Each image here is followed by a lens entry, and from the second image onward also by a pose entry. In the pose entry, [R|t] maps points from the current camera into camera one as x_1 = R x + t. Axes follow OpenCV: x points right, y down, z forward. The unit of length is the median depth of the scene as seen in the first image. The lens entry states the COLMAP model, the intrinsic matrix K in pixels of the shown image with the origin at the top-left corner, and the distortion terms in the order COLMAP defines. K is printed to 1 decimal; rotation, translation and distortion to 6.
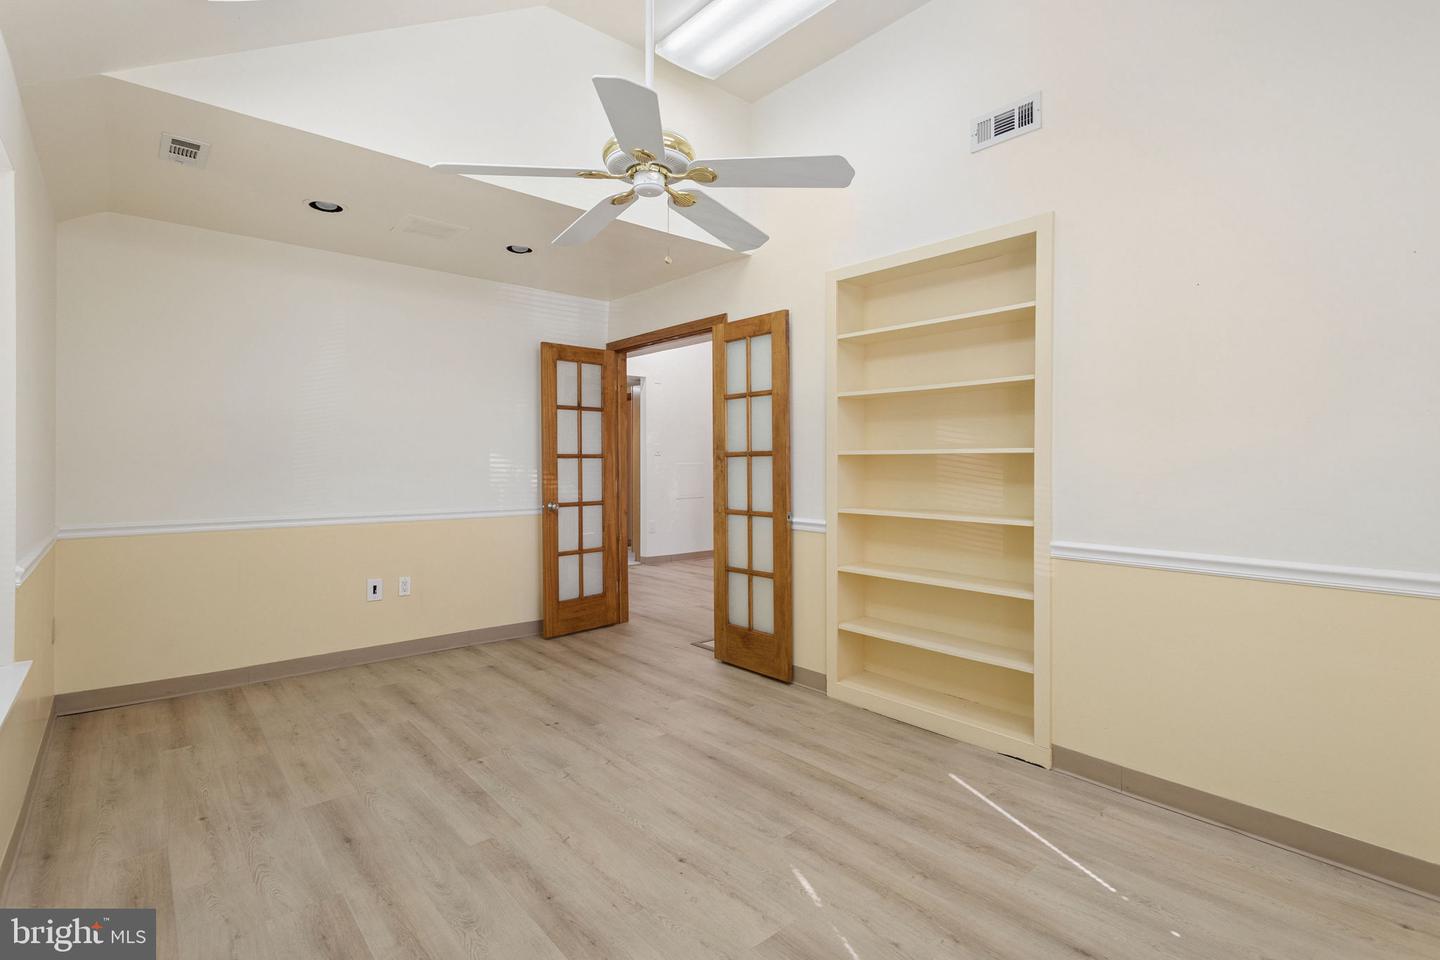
lens RADIAL K [[688.7, 0, 720.6], [0, 688.7, 475.3], [0, 0, 1]] dist [0.000486, 0.002150]
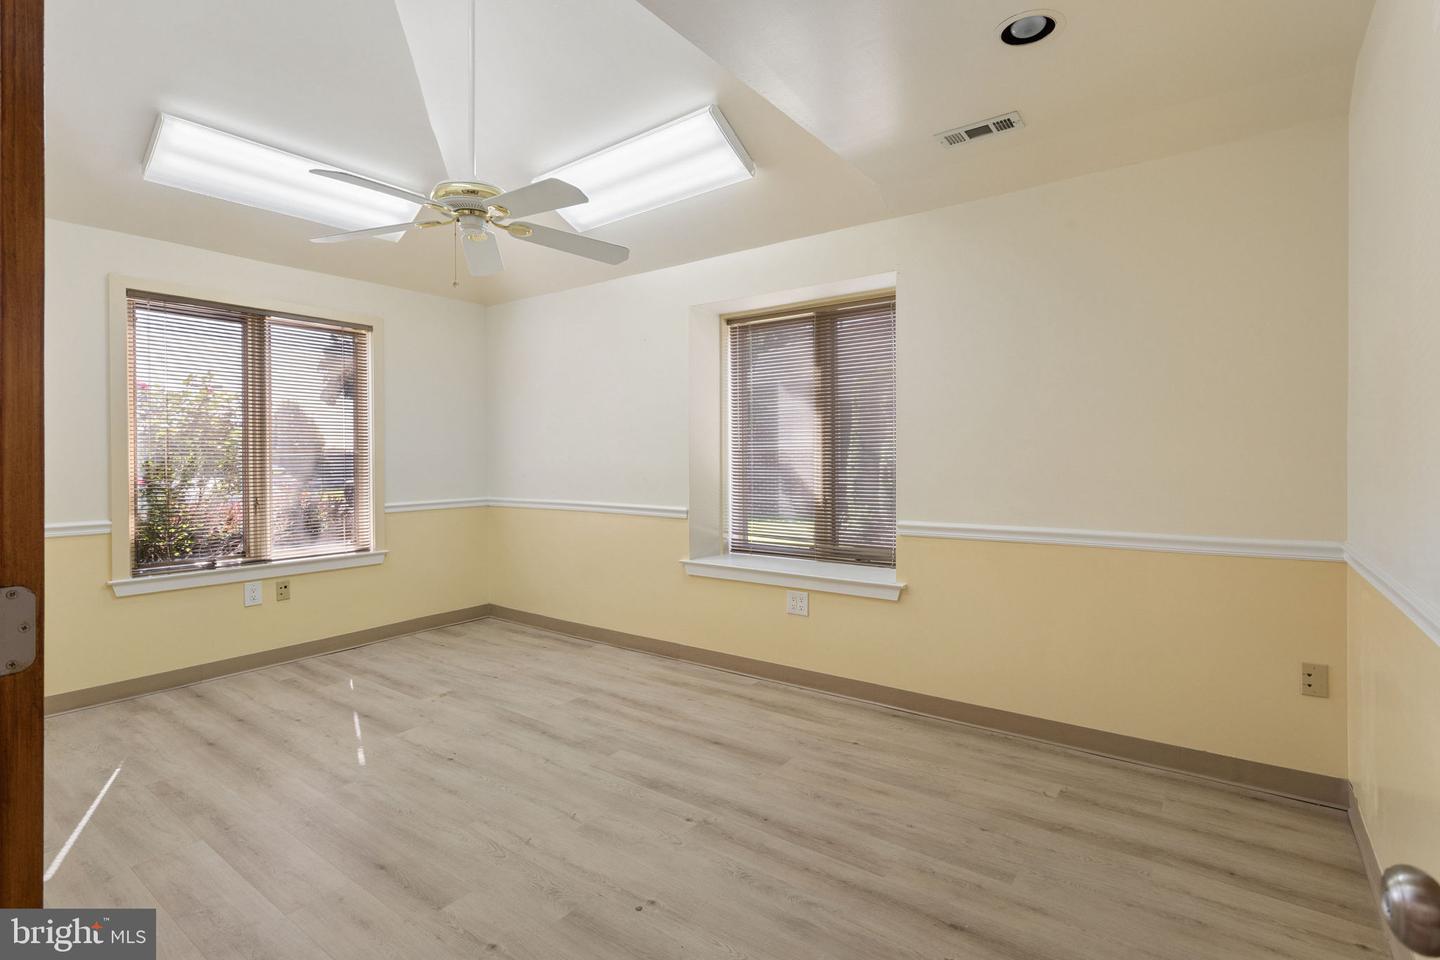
lens RADIAL K [[688.7, 0, 719.6], [0, 688.7, 470.9], [0, 0, 1]] dist [0.000486, 0.002150]
pose [[-0.975901, 0.008545, -0.218044, -0.216650], [0.000065, 0.999244, 0.038866, -0.033905], [0.218212, 0.037915, -0.975165, 1.864226]]
